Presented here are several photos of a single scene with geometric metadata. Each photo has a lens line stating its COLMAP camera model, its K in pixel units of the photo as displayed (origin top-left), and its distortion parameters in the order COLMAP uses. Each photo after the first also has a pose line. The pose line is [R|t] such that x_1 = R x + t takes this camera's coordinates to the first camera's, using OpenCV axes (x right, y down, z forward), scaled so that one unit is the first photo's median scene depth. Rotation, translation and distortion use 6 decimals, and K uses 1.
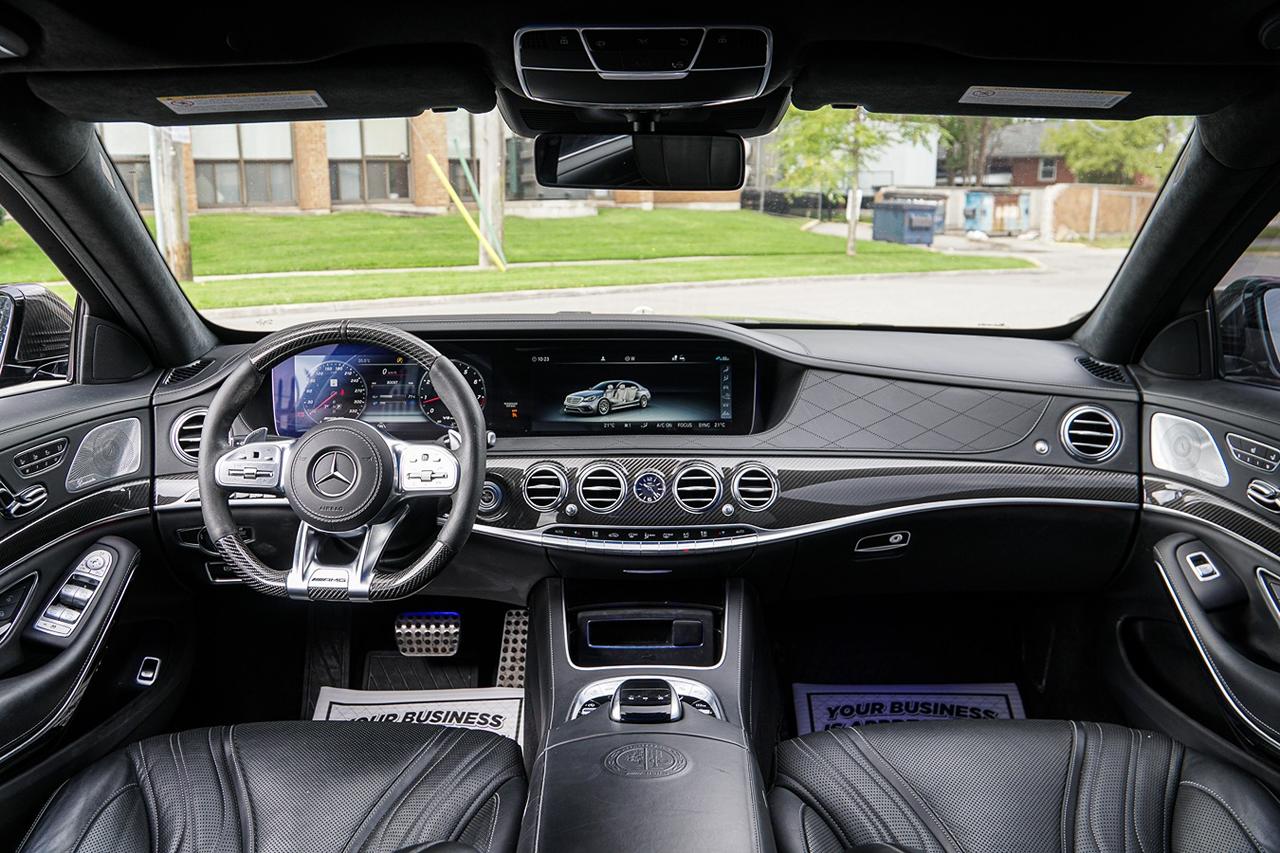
lens RADIAL K [[1002.0, 0, 640.0], [0, 1002.0, 426.5], [0, 0, 1]] dist [-0.149936, 0.114926]
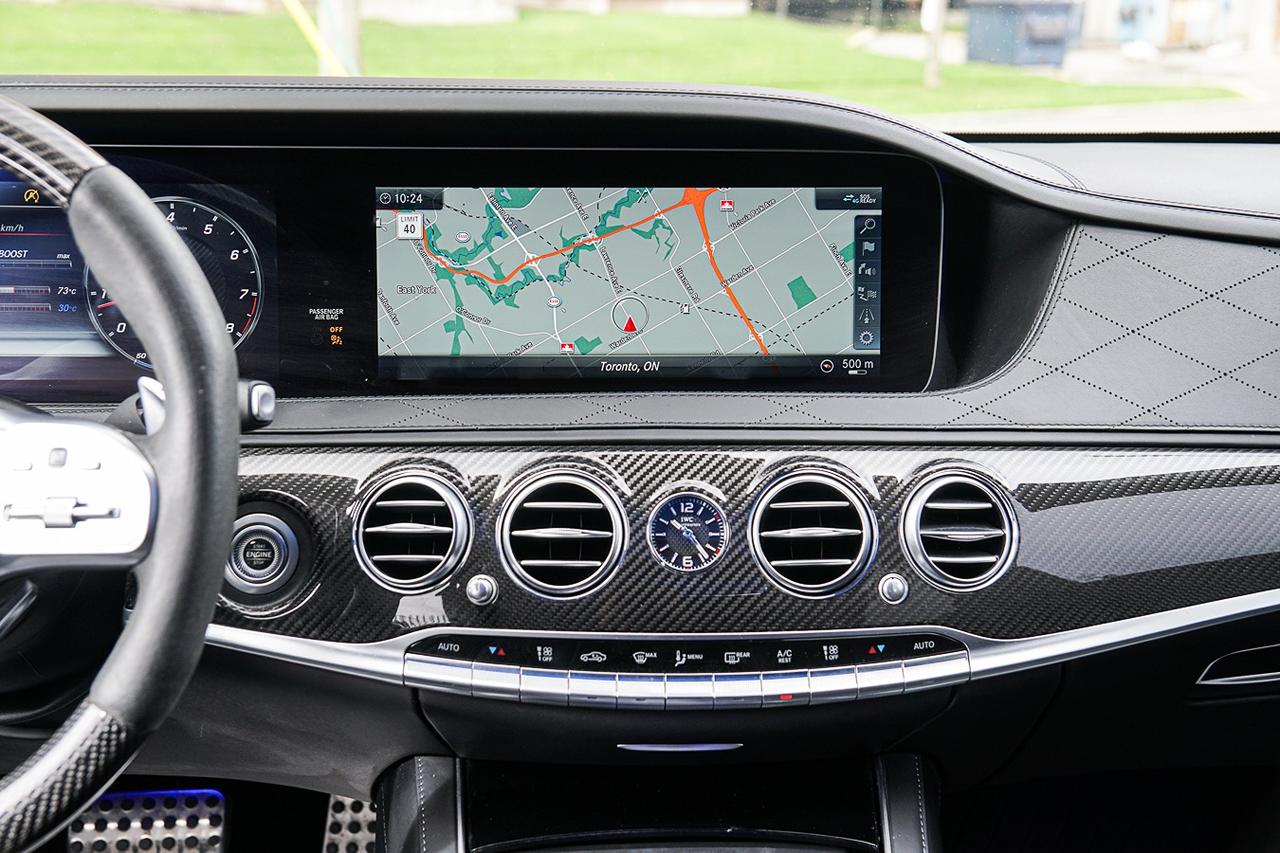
lens RADIAL K [[1556.6, 0, 640.0], [0, 1556.6, 426.5], [0, 0, 1]] dist [0.108980, 0.023589]
pose [[0.999363, -0.000751, 0.035669, -0.029303], [-0.000654, 0.999225, 0.039361, -0.001772], [-0.035671, -0.039359, 0.998588, 0.404776]]
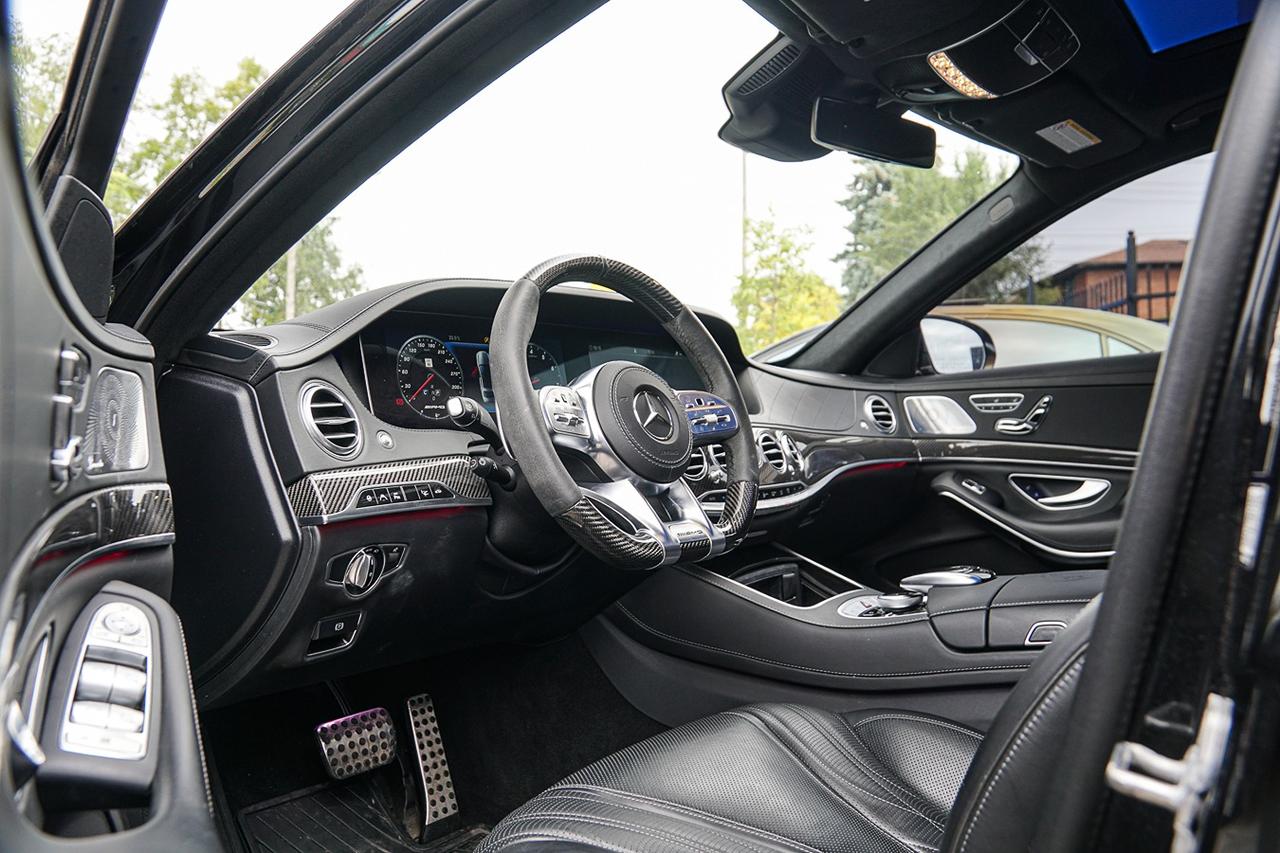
lens RADIAL K [[1002.0, 0, 640.0], [0, 1002.0, 426.5], [0, 0, 1]] dist [-0.149936, 0.114926]
pose [[0.599904, -0.006456, 0.800046, -0.913003], [0.187730, 0.973186, -0.132915, 0.153056], [-0.777735, 0.229929, 0.585030, 0.458679]]
